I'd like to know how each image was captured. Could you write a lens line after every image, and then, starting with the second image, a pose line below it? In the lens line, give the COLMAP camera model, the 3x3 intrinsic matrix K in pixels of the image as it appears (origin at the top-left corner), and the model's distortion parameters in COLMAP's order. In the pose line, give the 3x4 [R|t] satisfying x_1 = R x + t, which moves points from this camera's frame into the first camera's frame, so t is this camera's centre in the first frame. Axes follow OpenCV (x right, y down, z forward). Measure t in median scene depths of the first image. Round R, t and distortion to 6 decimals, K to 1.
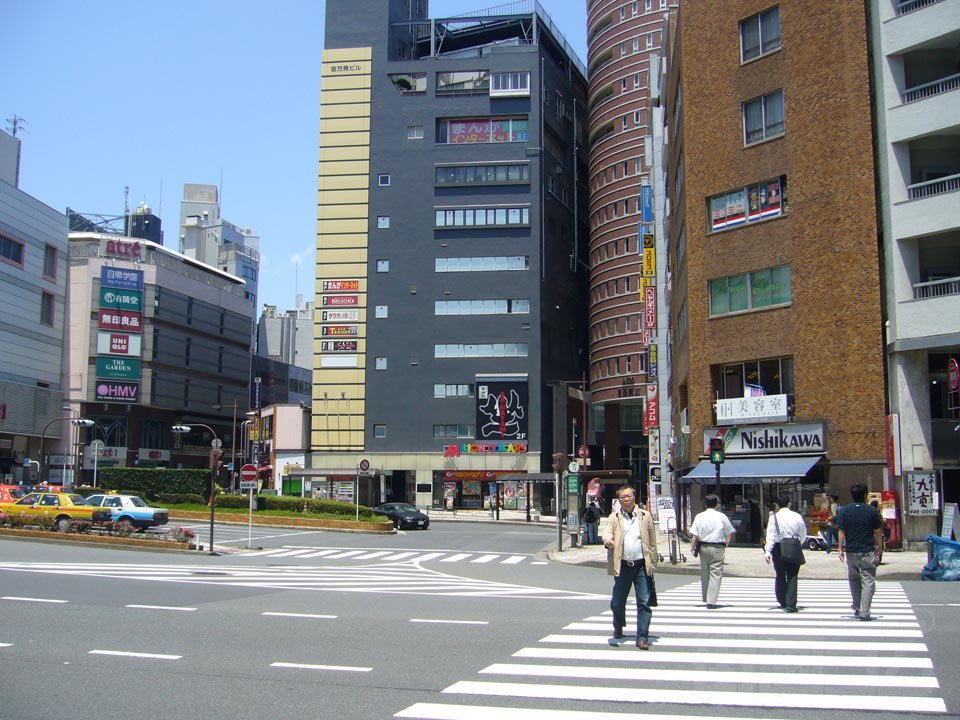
lens RADIAL K [[1030.8, 0, 478.4], [0, 1030.8, 357.7], [0, 0, 1]] dist [-0.068929, 0.000000]
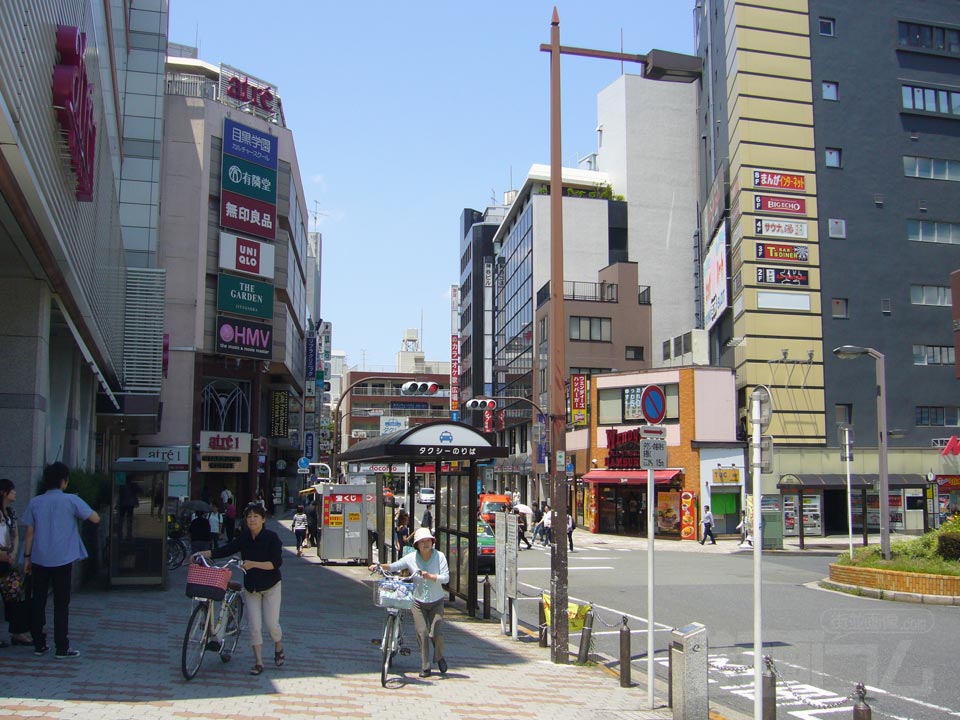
lens RADIAL K [[1030.8, 0, 485.1], [0, 1030.8, 359.5], [0, 0, 1]] dist [-0.068929, 0.000000]
pose [[0.927846, 0.040973, 0.370706, -0.521613], [-0.045585, 0.998954, 0.003683, 0.044023], [-0.370167, -0.020316, 0.928743, 0.482762]]
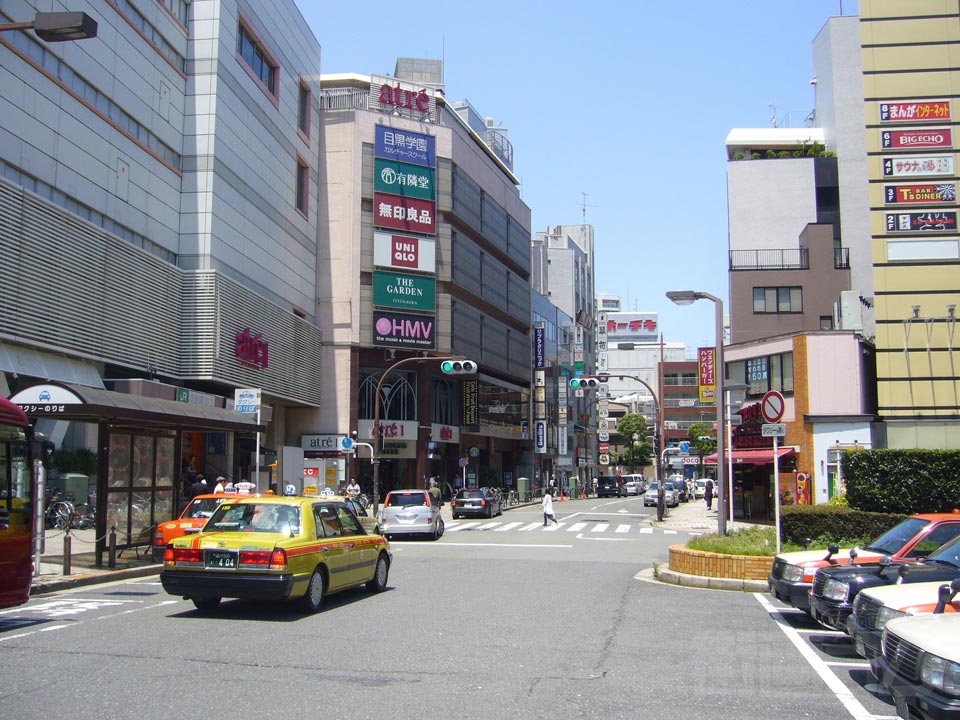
lens RADIAL K [[1030.8, 0, 473.1], [0, 1030.8, 360.5], [0, 0, 1]] dist [-0.068929, 0.000000]
pose [[0.999537, -0.006663, -0.029675, -0.347218], [0.007099, 0.999868, 0.014611, 0.050535], [0.029574, -0.014815, 0.999453, 0.457849]]
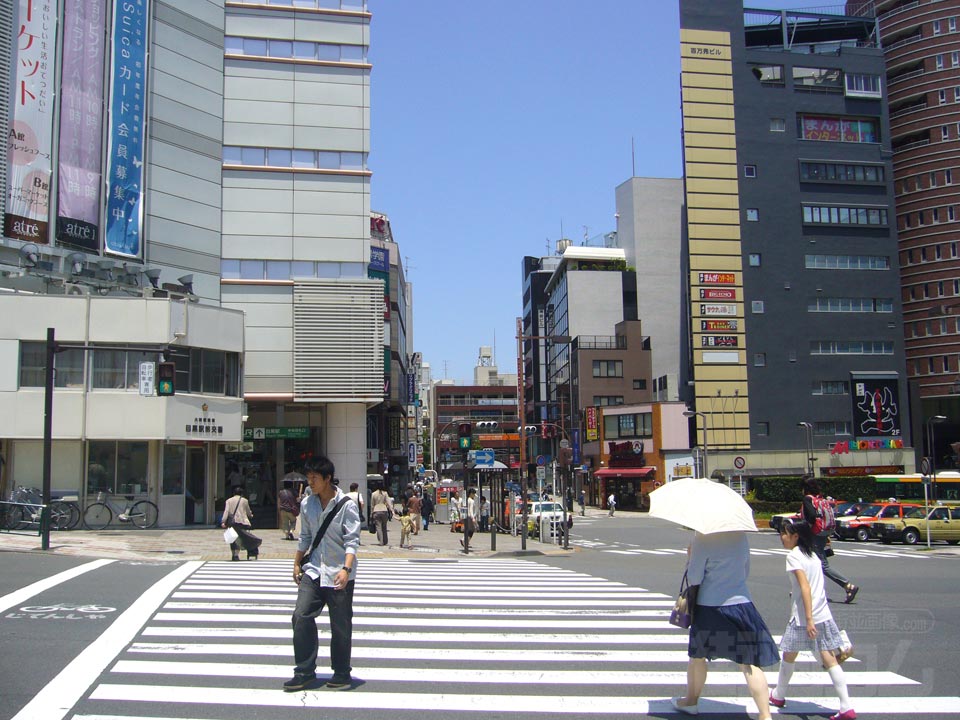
lens RADIAL K [[1030.8, 0, 482.4], [0, 1030.8, 362.0], [0, 0, 1]] dist [-0.068929, 0.000000]
pose [[0.954876, 0.009142, 0.296865, -0.622308], [-0.014730, 0.999754, 0.016594, -0.004551], [-0.296640, -0.020218, 0.954775, 0.146329]]
